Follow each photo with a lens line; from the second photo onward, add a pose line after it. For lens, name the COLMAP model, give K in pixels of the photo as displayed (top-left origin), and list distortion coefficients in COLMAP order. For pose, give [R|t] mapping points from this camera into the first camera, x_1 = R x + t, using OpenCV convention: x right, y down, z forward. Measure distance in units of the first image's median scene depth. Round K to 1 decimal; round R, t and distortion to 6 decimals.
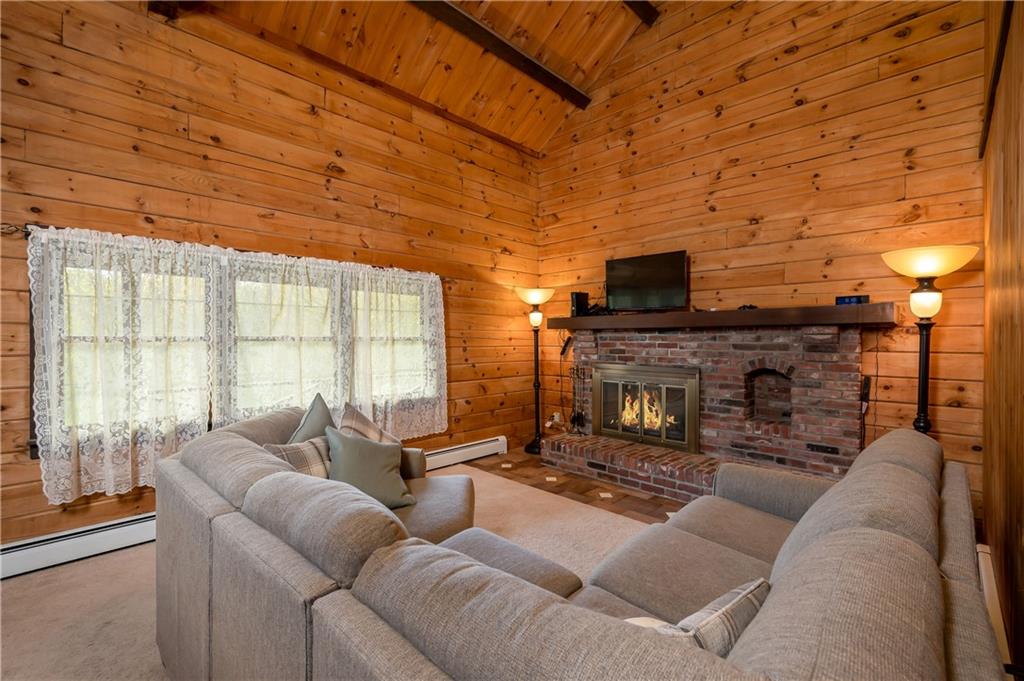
lens RADIAL K [[444.6, 0, 510.6], [0, 444.6, 340.0], [0, 0, 1]] dist [0.002524, 0.000349]
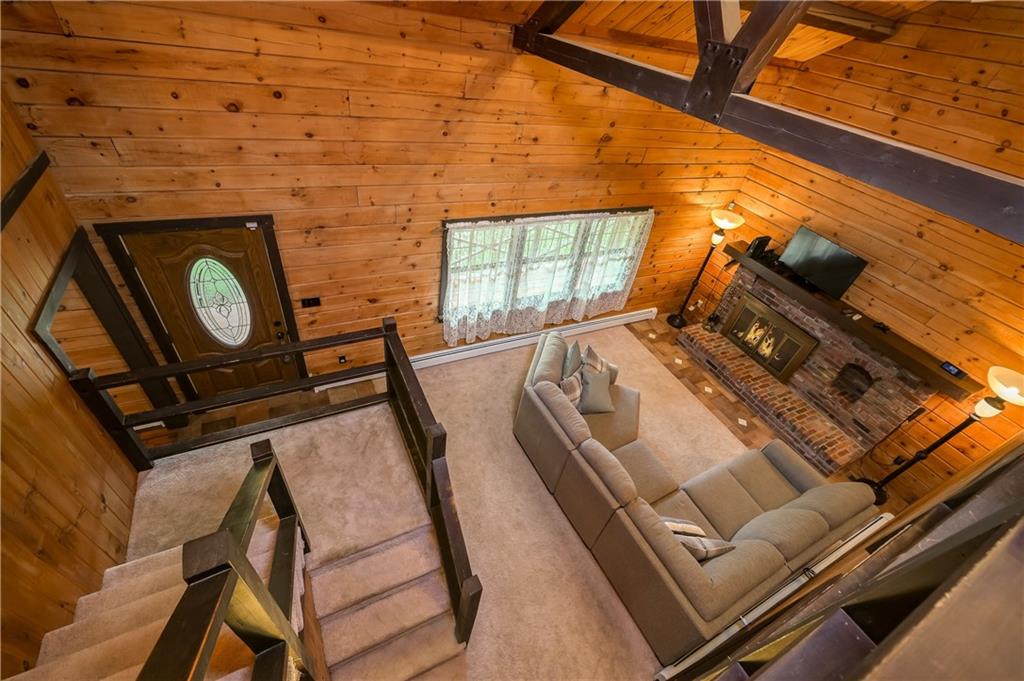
lens RADIAL K [[420.1, 0, 510.1], [0, 420.1, 344.9], [0, 0, 1]] dist [0.000243, 0.000442]
pose [[0.936217, 0.314024, -0.157758, -0.250108], [-0.145112, 0.754300, 0.640292, -0.596250], [0.320064, -0.576560, 0.751757, -0.274321]]
